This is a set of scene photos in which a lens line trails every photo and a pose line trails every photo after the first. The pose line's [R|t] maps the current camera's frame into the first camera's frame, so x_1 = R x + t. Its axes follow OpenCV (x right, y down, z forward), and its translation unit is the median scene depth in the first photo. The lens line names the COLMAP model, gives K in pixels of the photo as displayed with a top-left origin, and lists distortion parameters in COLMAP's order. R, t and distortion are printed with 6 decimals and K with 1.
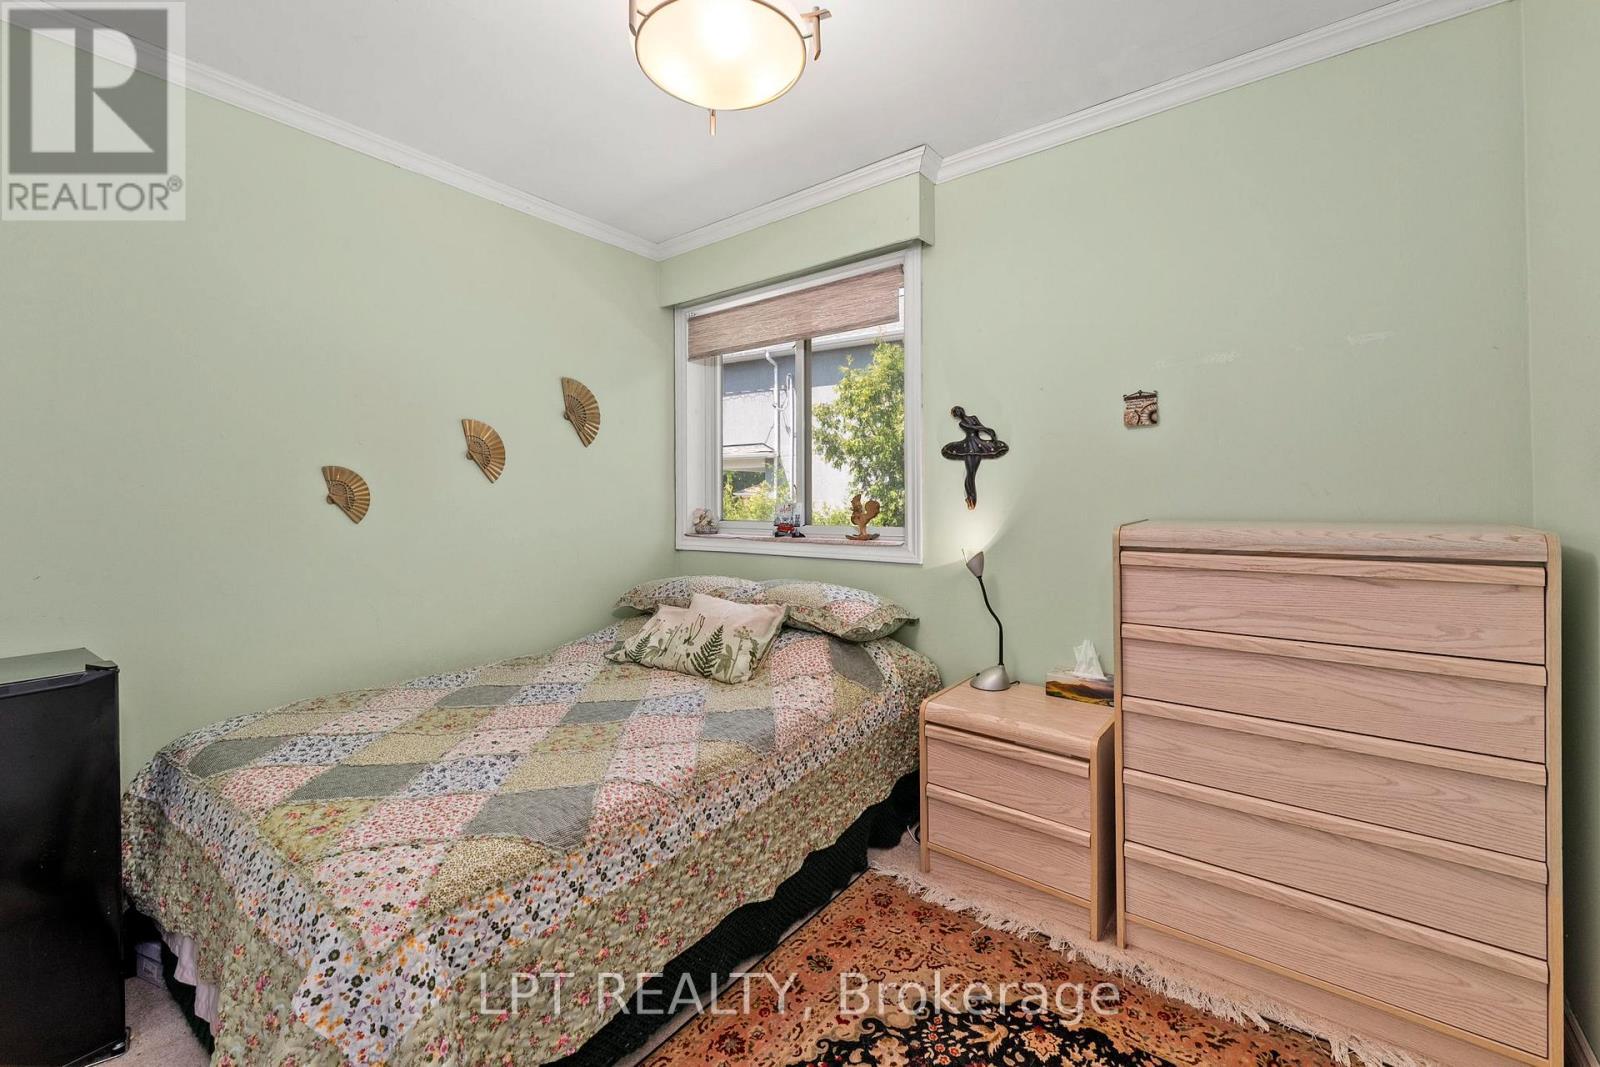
lens RADIAL K [[646.3, 0, 791.2], [0, 646.3, 498.4], [0, 0, 1]] dist [0.001332, 0.000185]
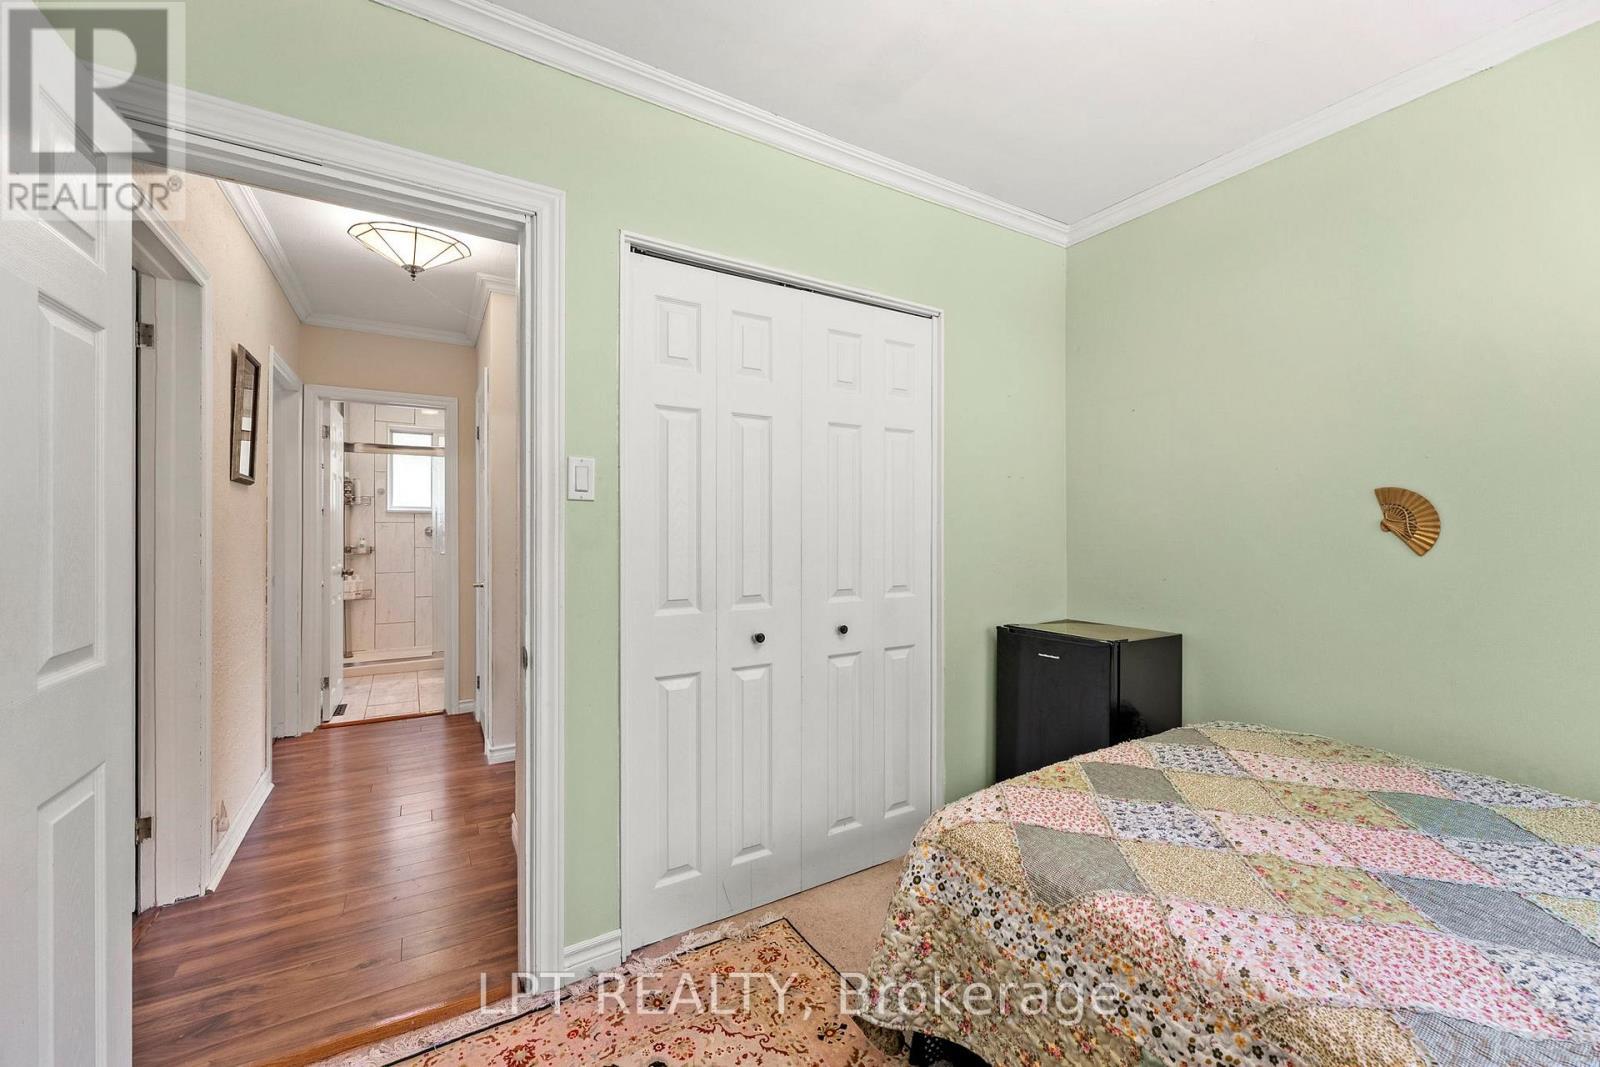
lens RADIAL K [[646.3, 0, 806.2], [0, 646.3, 530.4], [0, 0, 1]] dist [0.001332, 0.000185]
pose [[-0.346238, 0.008853, -0.938105, 0.570559], [0.001982, 0.999960, 0.008705, -0.002548], [0.938145, 0.001154, -0.346242, 0.888860]]
